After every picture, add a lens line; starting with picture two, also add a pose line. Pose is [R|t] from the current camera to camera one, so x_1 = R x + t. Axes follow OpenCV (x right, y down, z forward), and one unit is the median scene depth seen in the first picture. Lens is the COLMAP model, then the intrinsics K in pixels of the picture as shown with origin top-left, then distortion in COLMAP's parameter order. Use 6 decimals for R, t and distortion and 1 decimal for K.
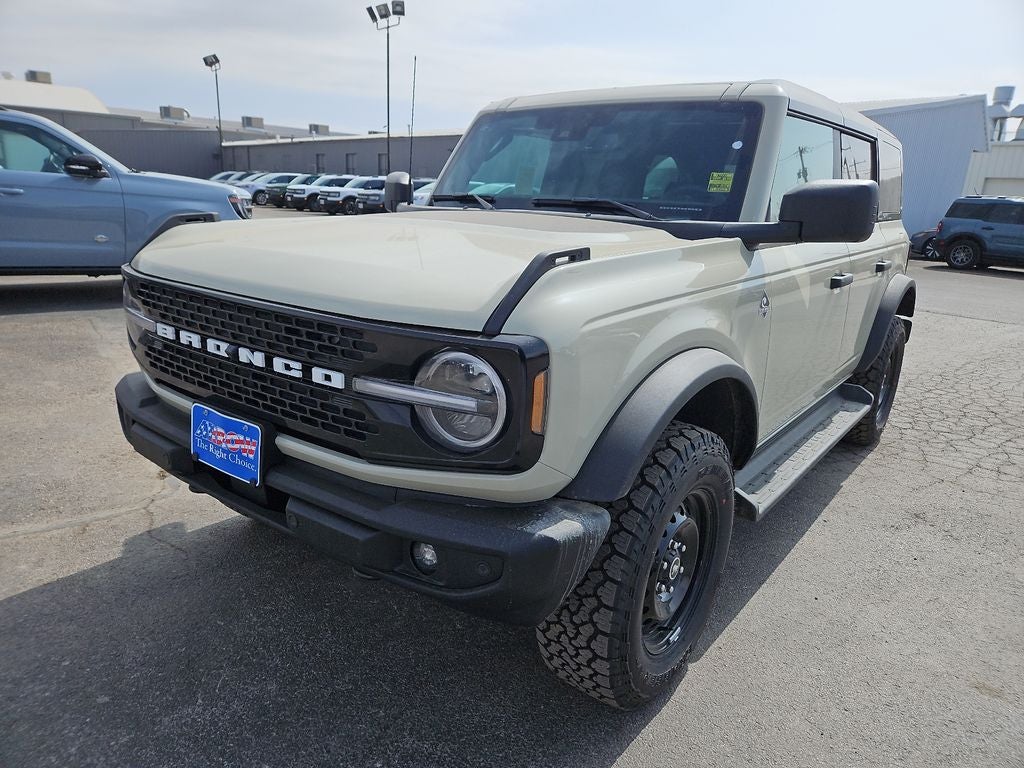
lens RADIAL K [[685.6, 0, 505.4], [0, 685.6, 393.4], [0, 0, 1]] dist [0.076227, -0.063510]
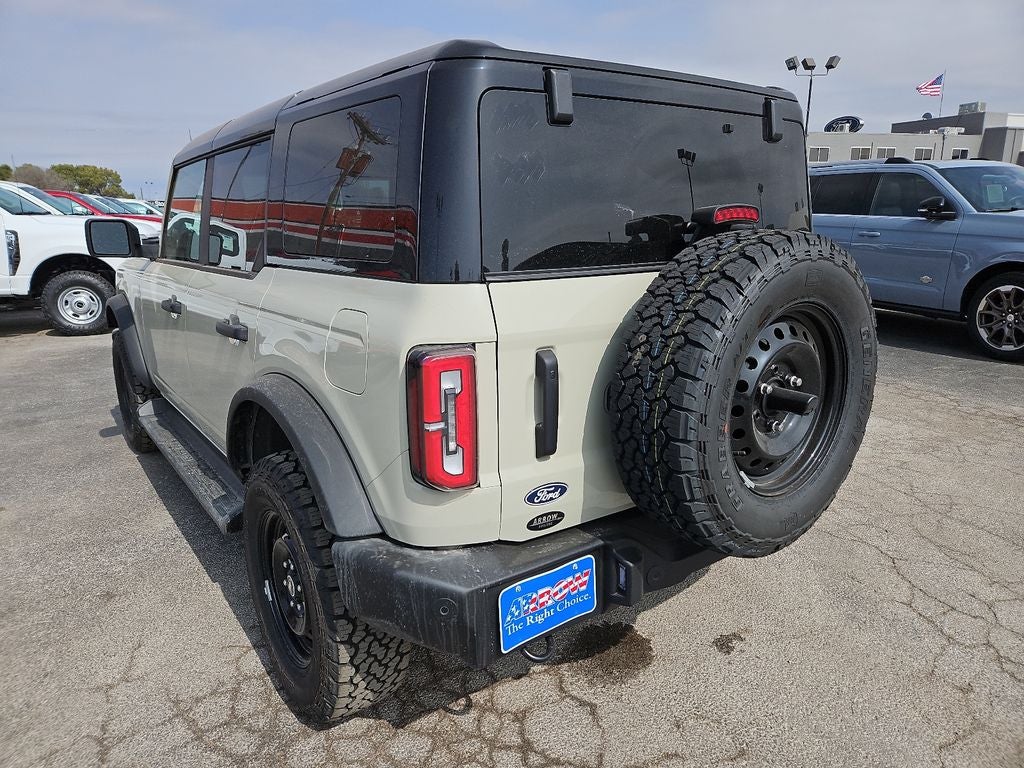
lens RADIAL K [[685.6, 0, 502.5], [0, 685.6, 374.8], [0, 0, 1]] dist [0.076227, -0.063510]
pose [[-0.284879, 0.178604, -0.941777, 1.798526], [-0.264023, 0.929865, 0.256209, -0.622004], [0.921485, 0.321640, -0.217744, 2.295228]]
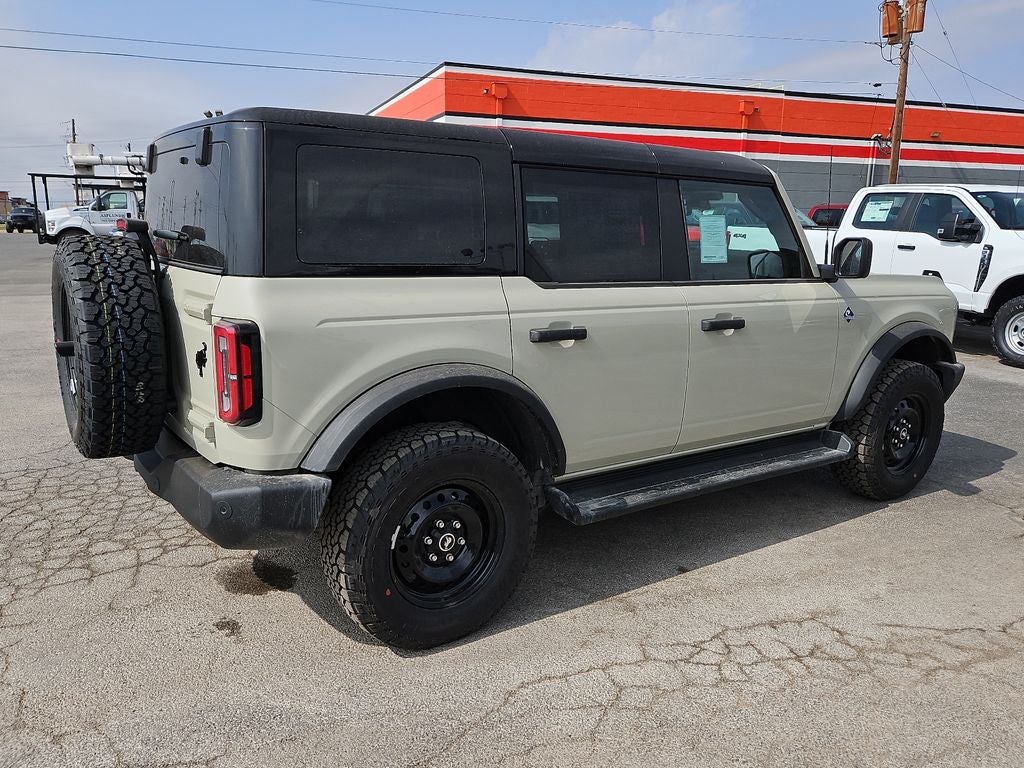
lens RADIAL K [[781.3, 0, 499.3], [0, 781.3, 371.6], [0, 0, 1]] dist [0.074243, -0.066878]
pose [[-0.948405, -0.117895, 0.294327, -0.044141], [0.028382, 0.893004, 0.449154, -1.011415], [-0.315788, 0.434333, -0.843583, 3.317587]]
